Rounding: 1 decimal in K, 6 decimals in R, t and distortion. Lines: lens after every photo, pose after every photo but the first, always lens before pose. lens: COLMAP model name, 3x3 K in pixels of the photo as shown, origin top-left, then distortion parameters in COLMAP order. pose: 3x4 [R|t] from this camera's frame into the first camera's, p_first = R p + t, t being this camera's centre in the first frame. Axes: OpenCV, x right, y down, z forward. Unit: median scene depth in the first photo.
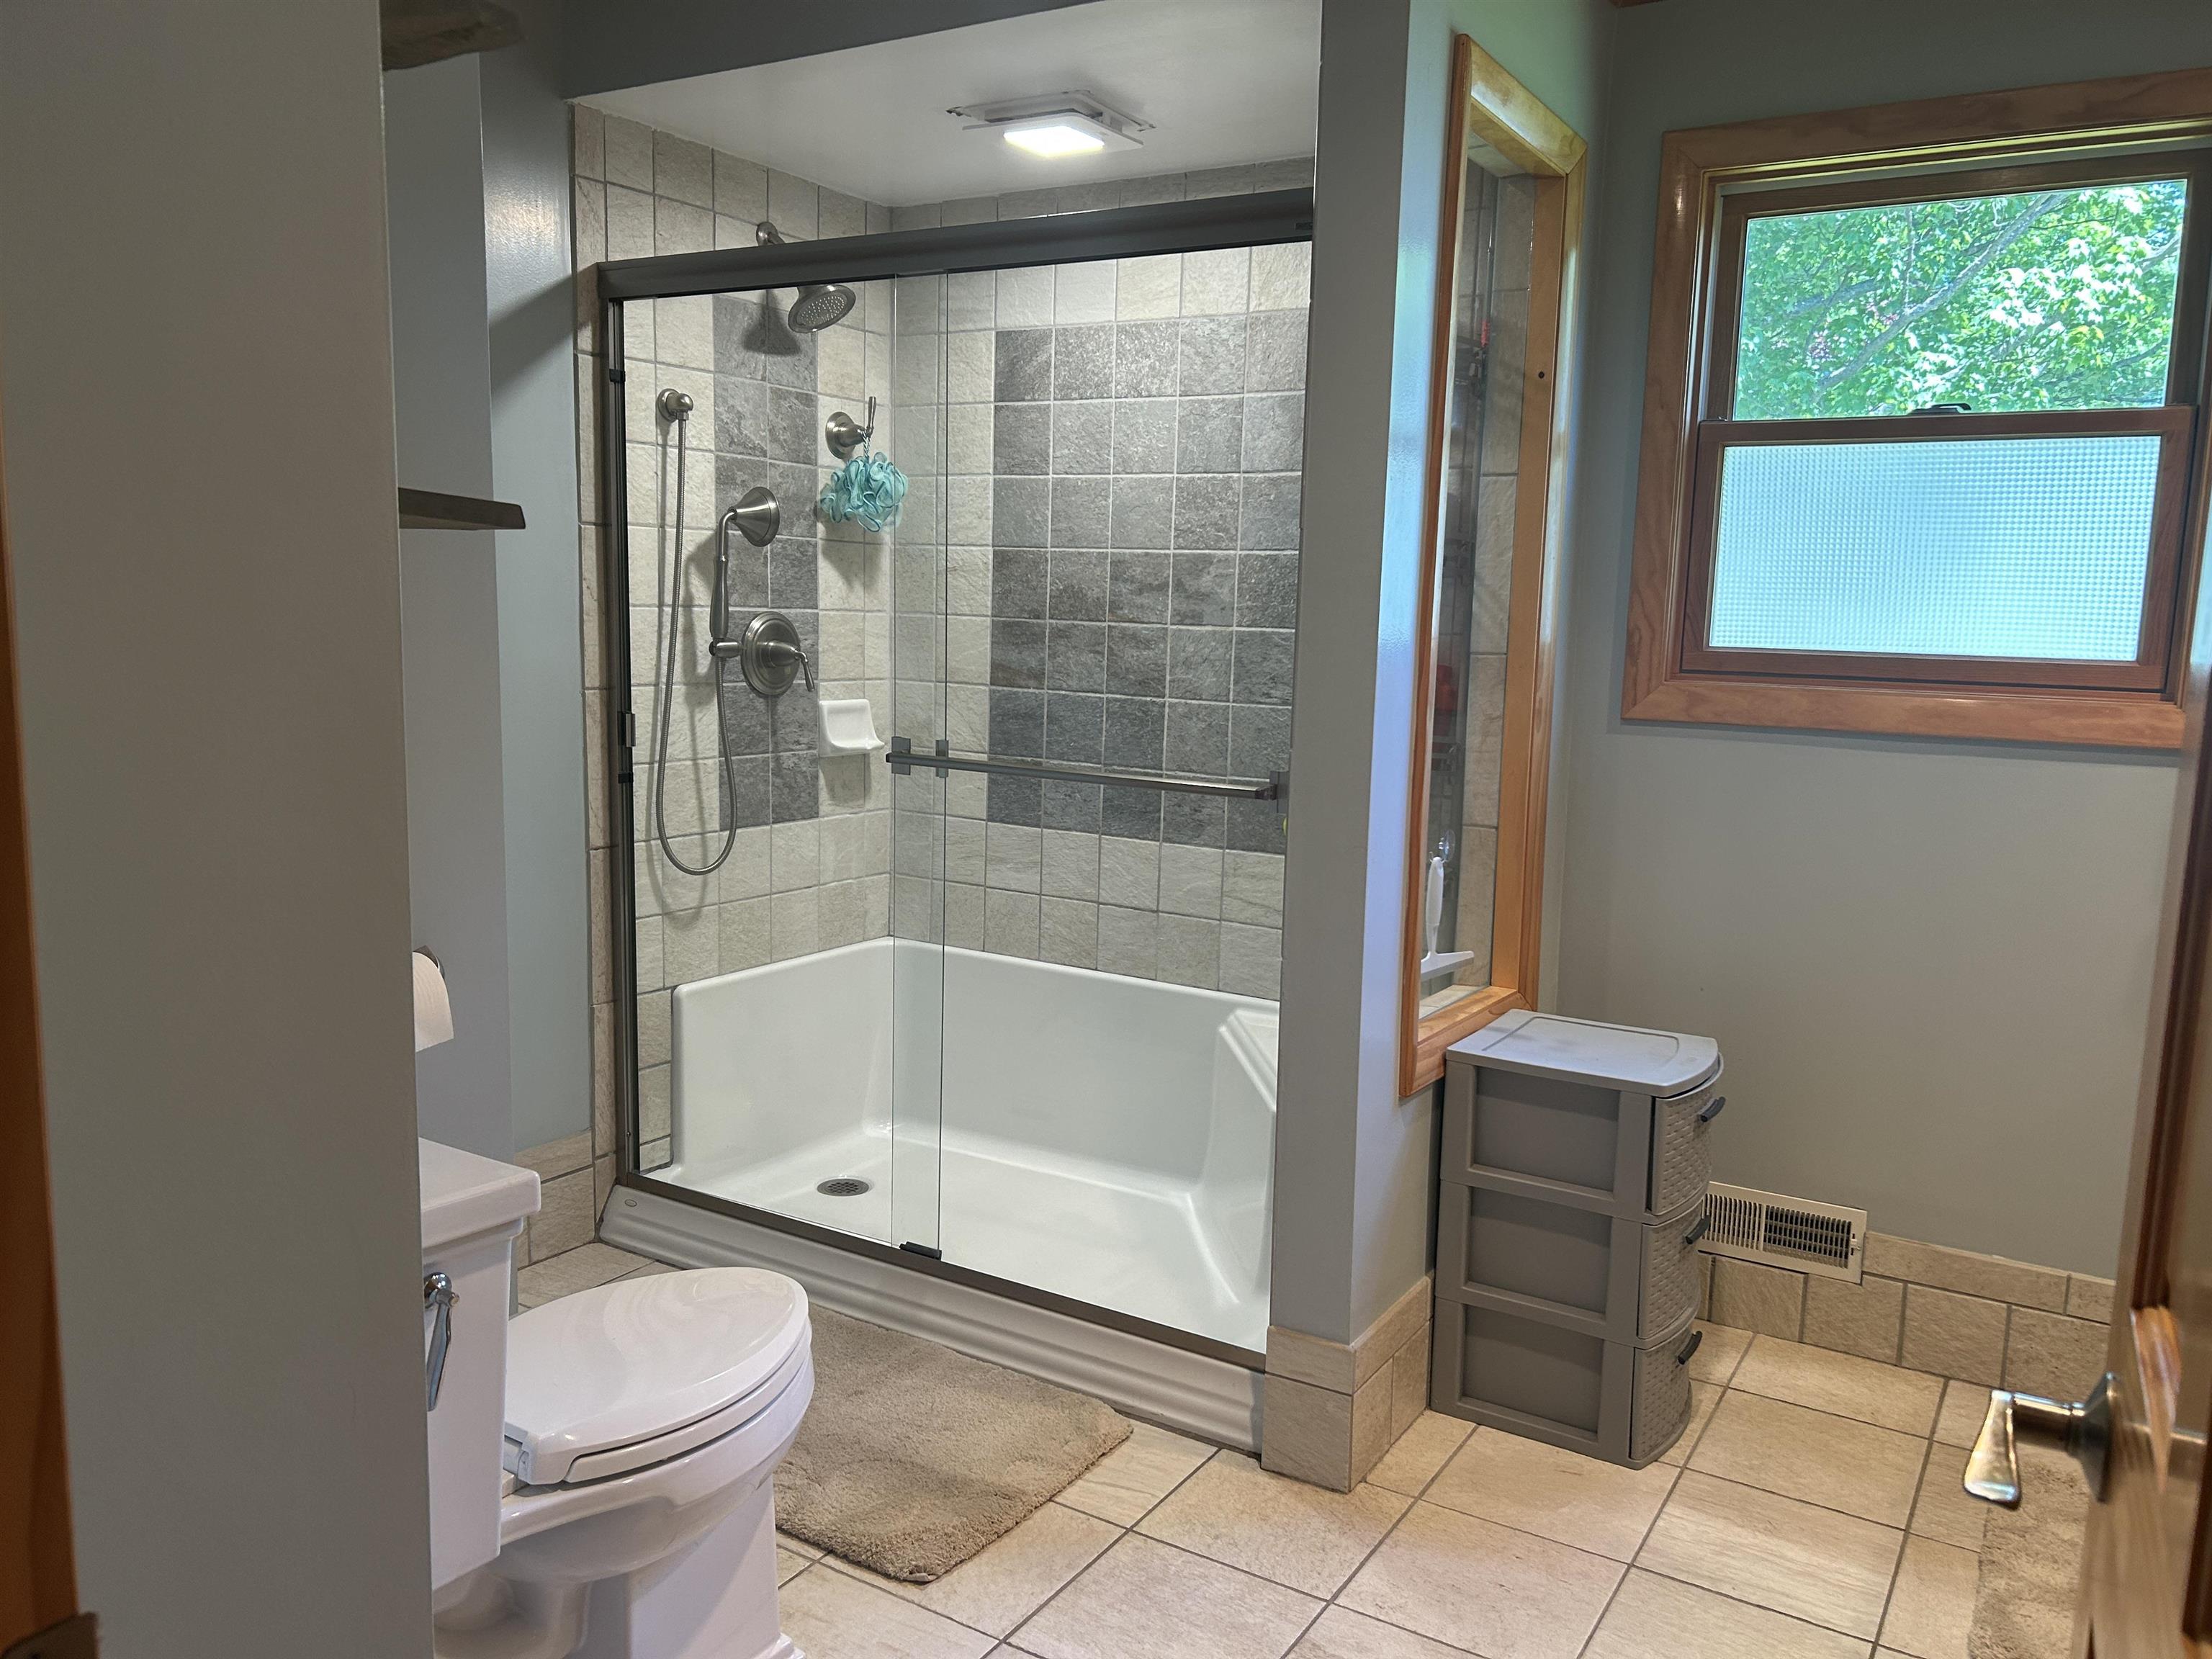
lens RADIAL K [[1666.9, 0, 1107.0], [0, 1666.9, 842.9], [0, 0, 1]] dist [0.039629, -0.046697]
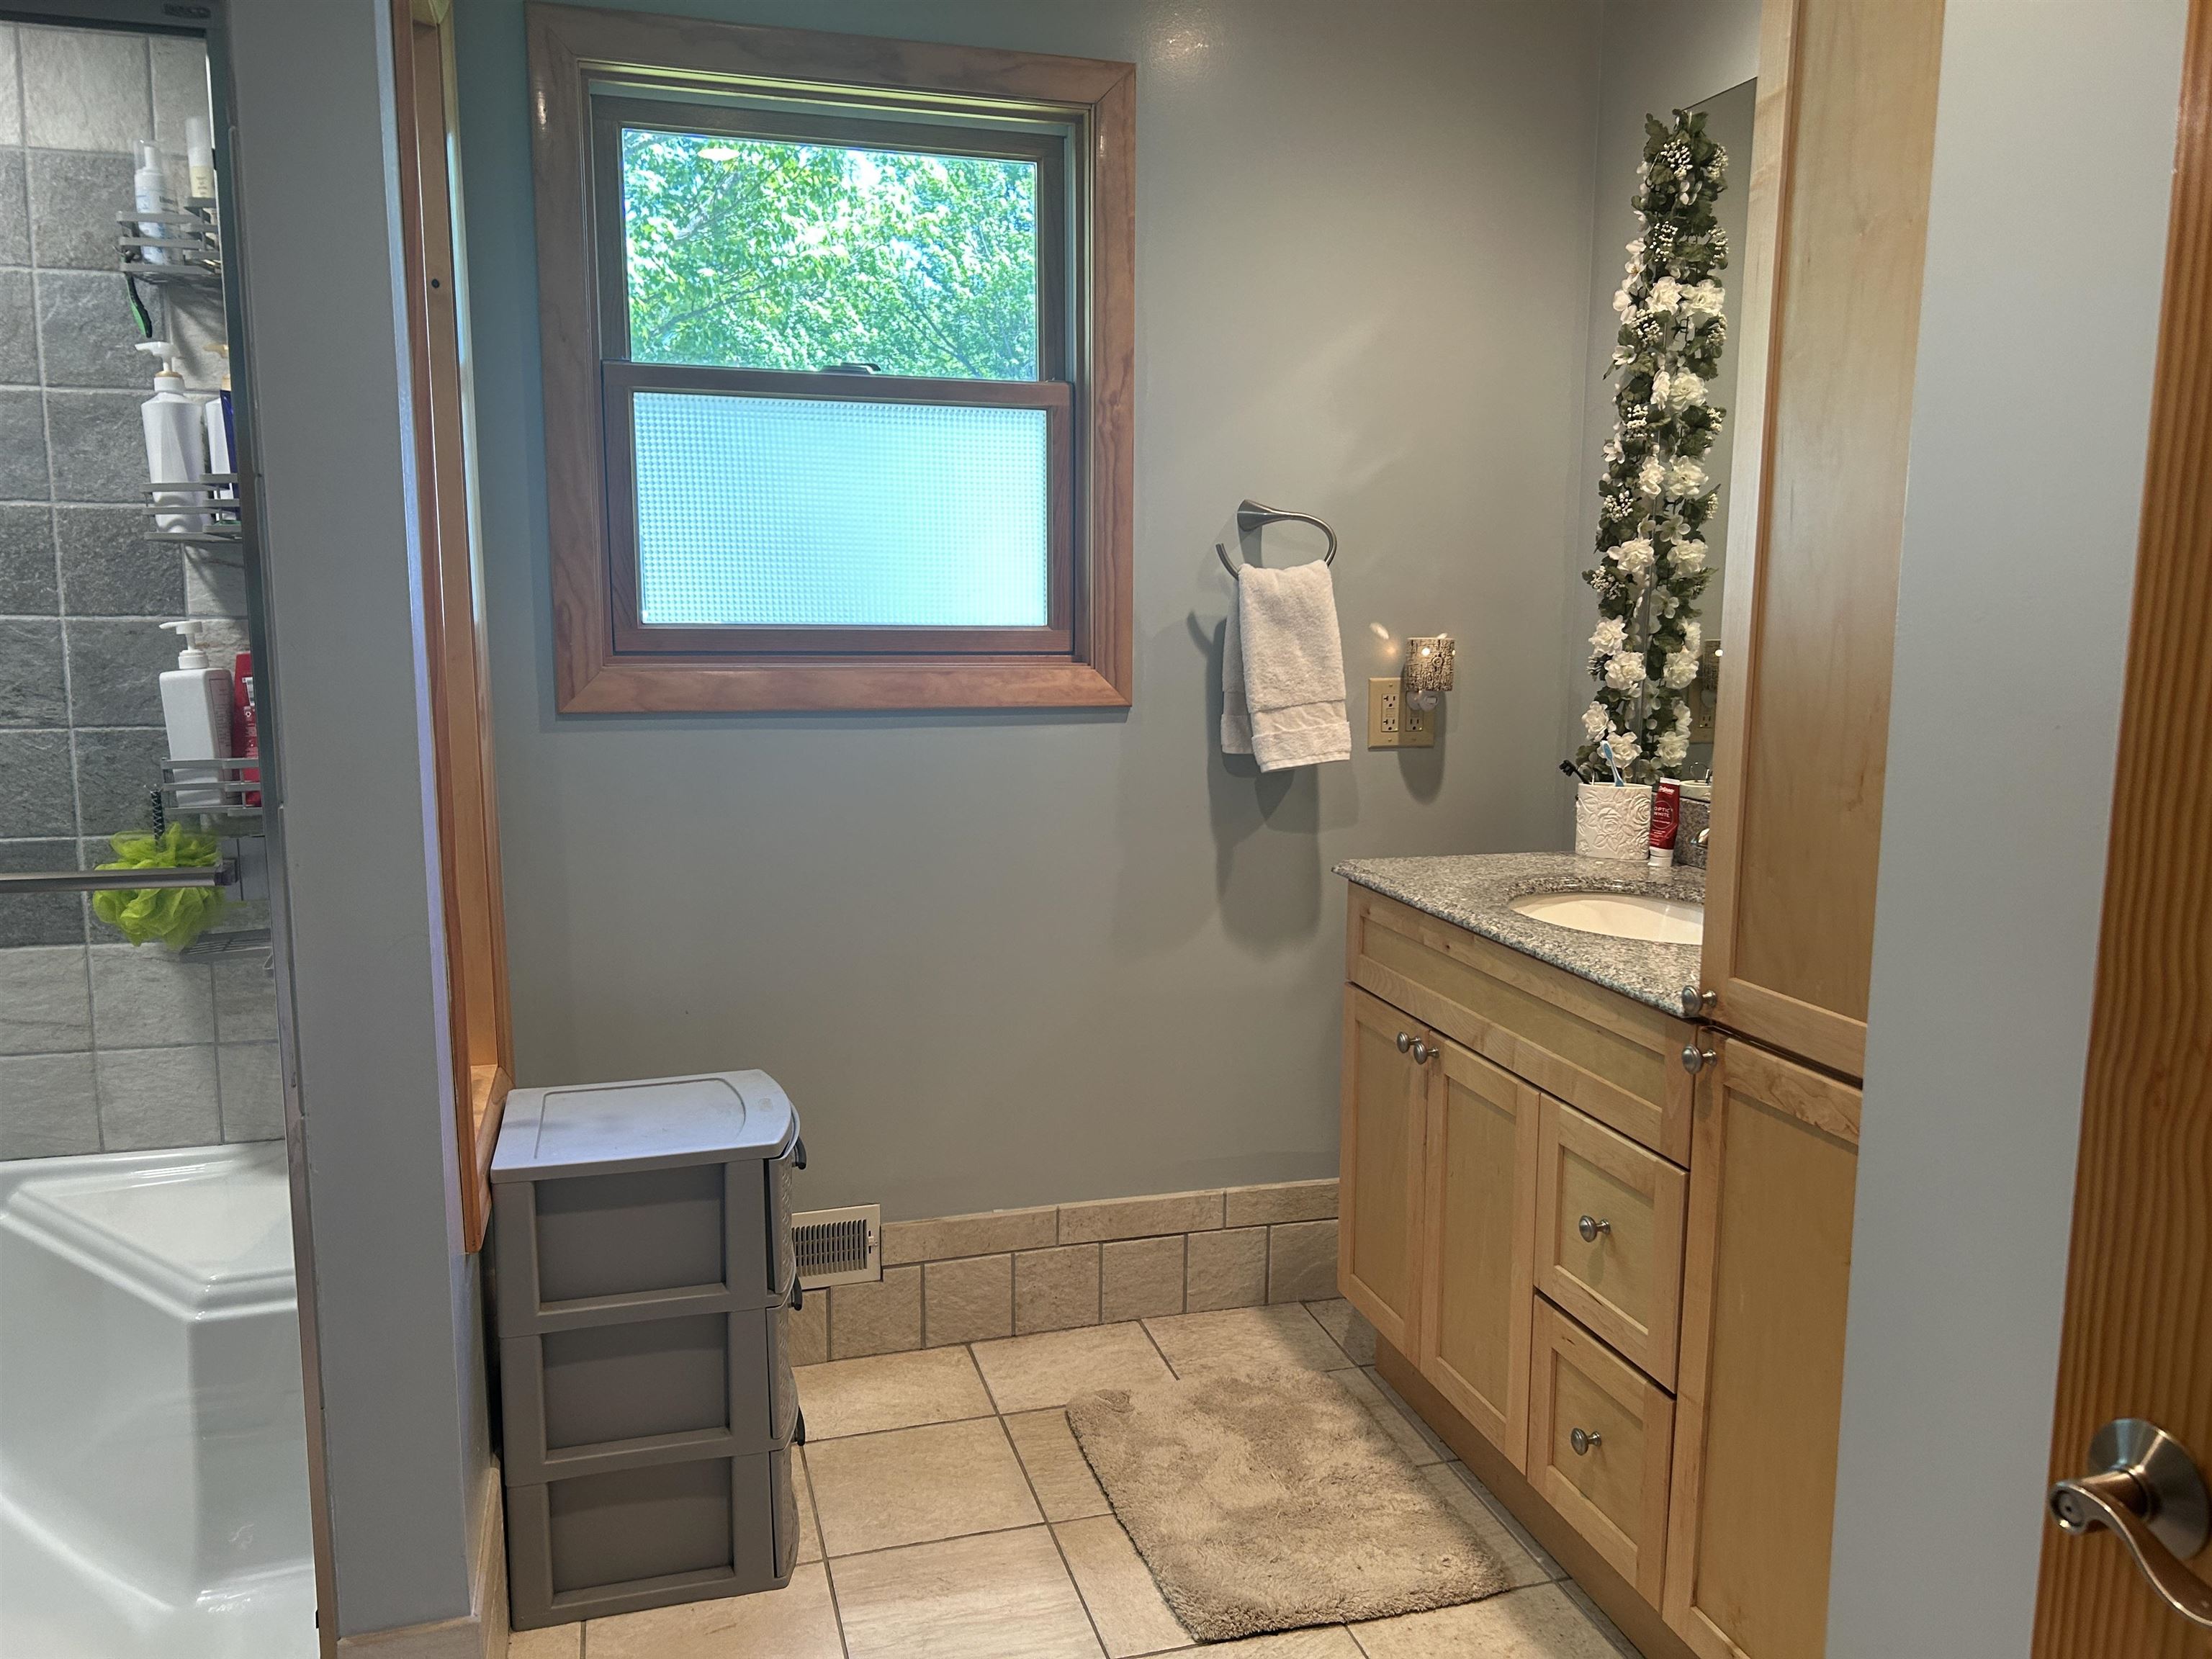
lens RADIAL K [[1666.9, 0, 1119.3], [0, 1666.9, 827.2], [0, 0, 1]] dist [0.039629, -0.046697]
pose [[0.661026, -0.131195, 0.738805, -0.133240], [0.118461, 0.990495, 0.069900, -0.044467], [-0.740953, 0.041314, 0.670285, 0.241999]]
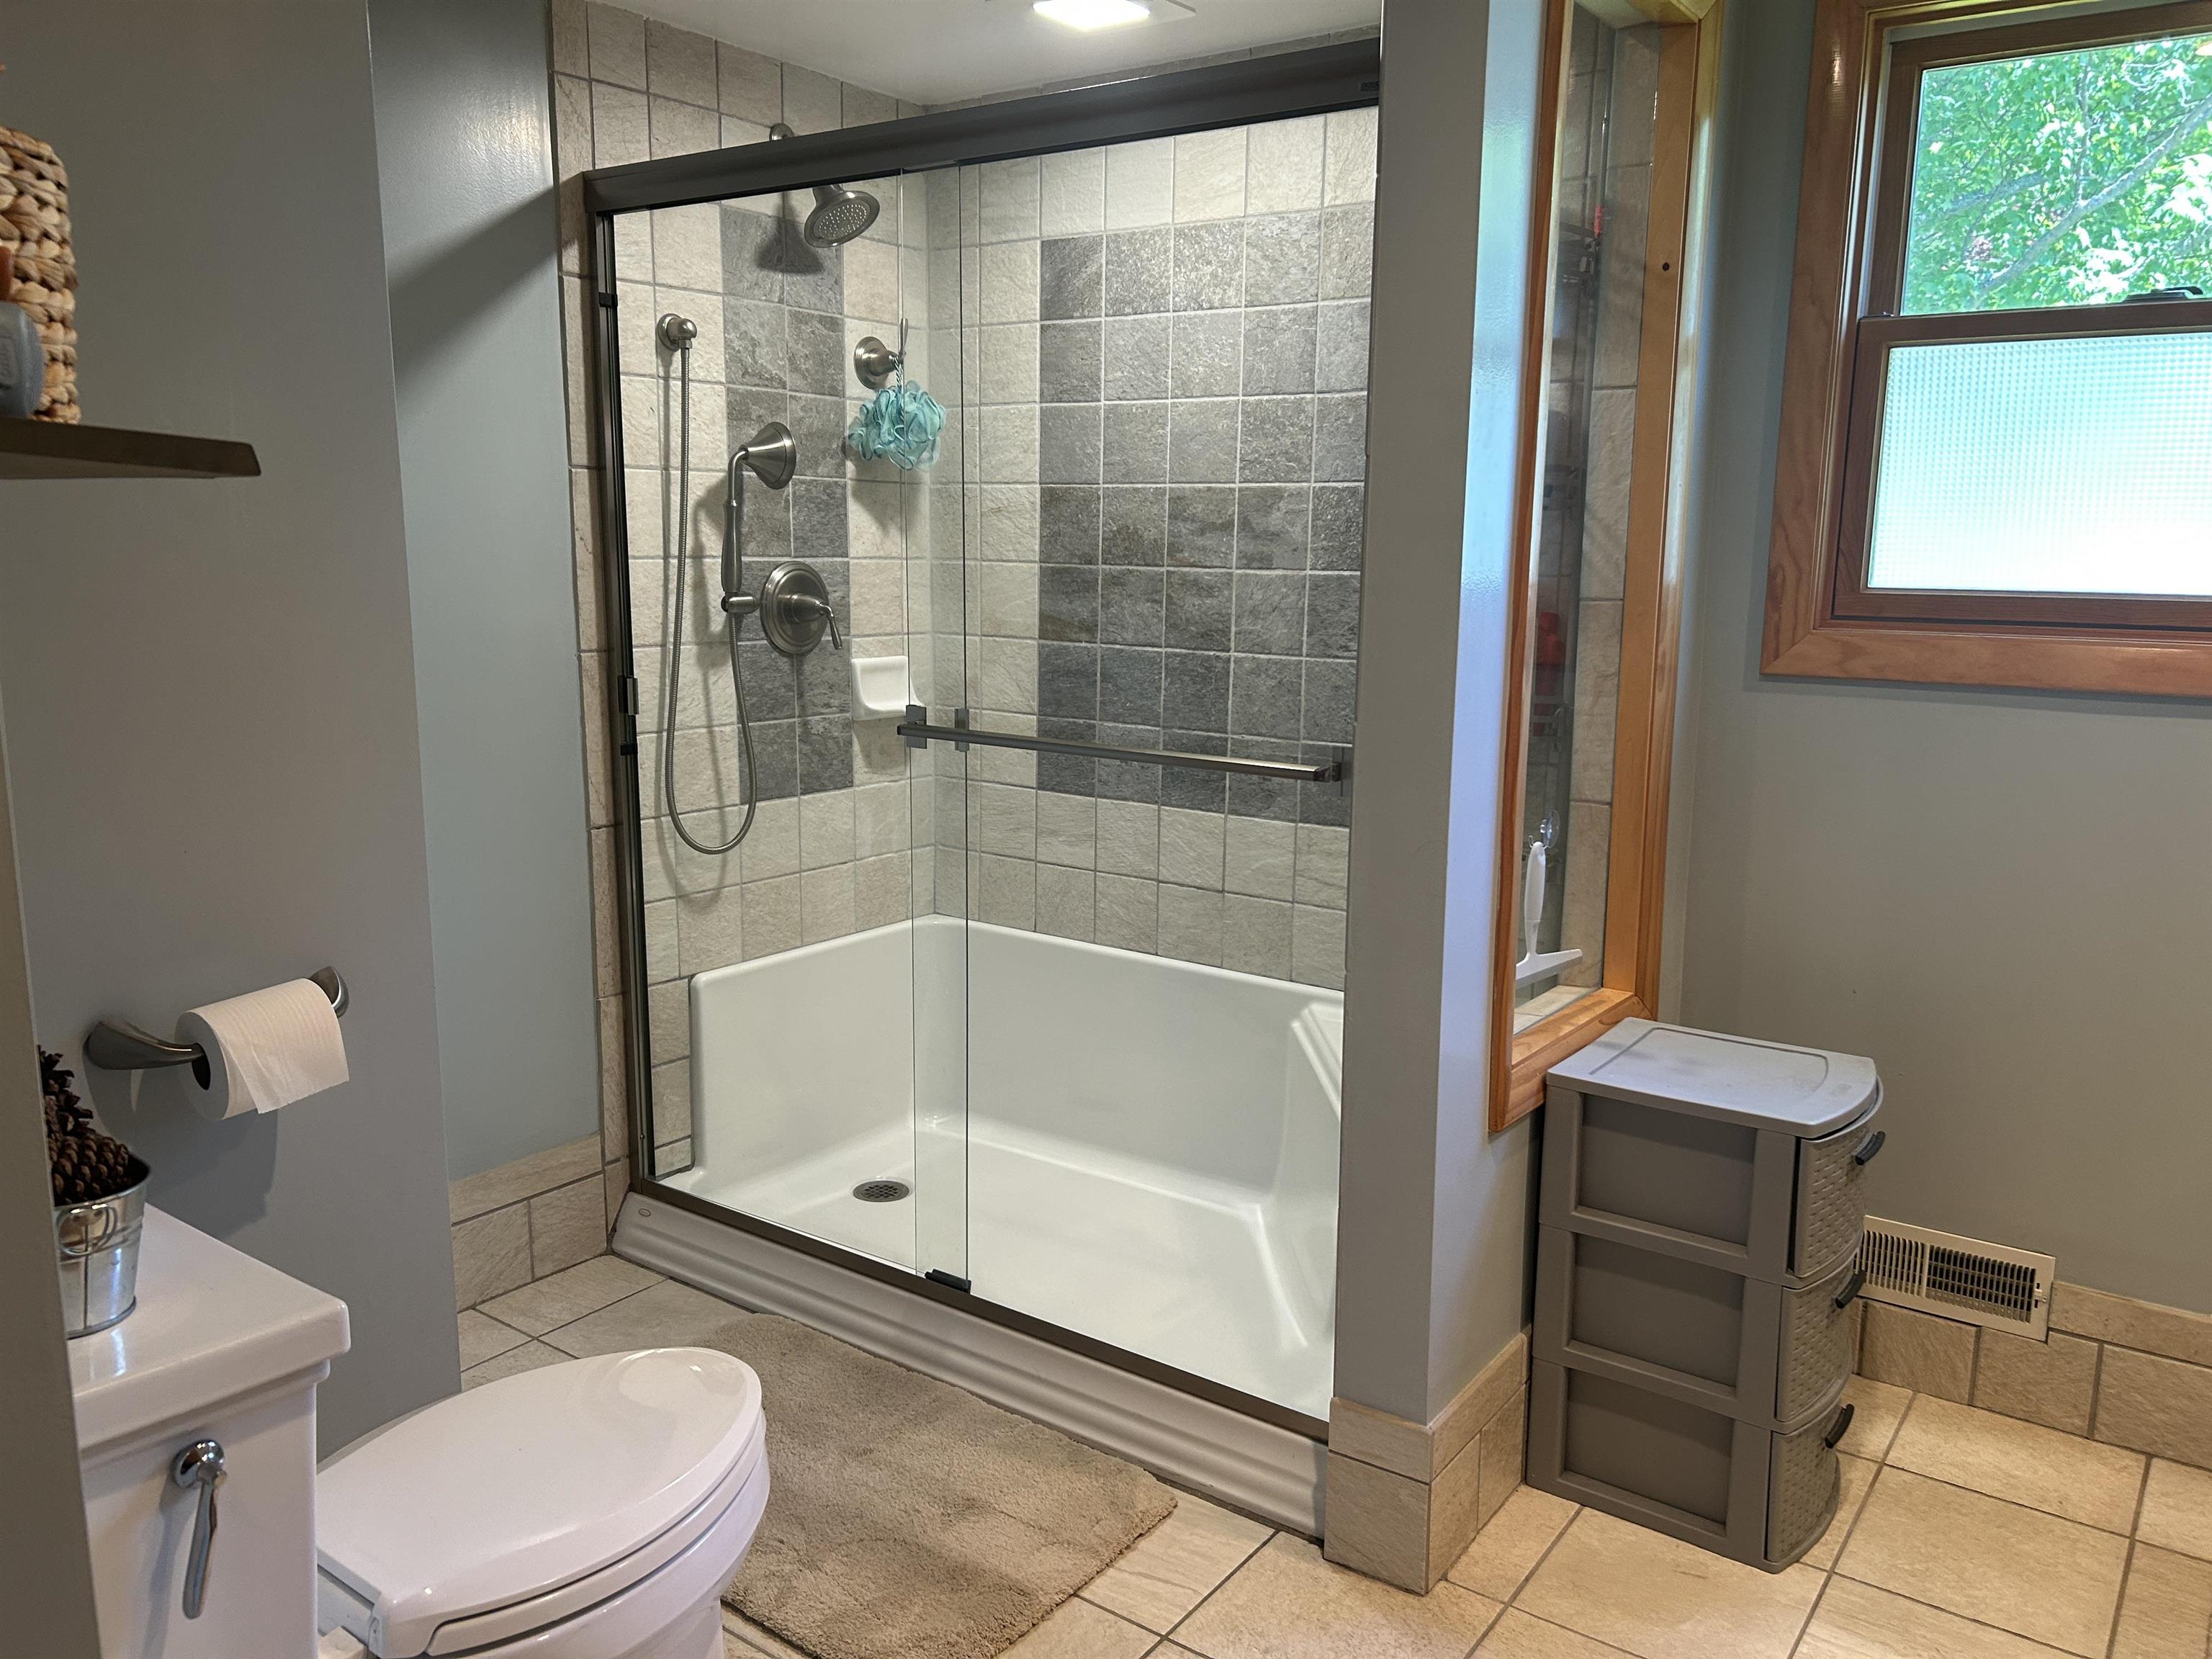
lens RADIAL K [[1666.9, 0, 1092.8], [0, 1666.9, 837.1], [0, 0, 1]] dist [0.039629, -0.046697]
pose [[0.997105, -0.002639, -0.075993, 0.034407], [0.005247, 0.999403, 0.034137, -0.022783], [0.075858, -0.034436, 0.996524, 0.125416]]
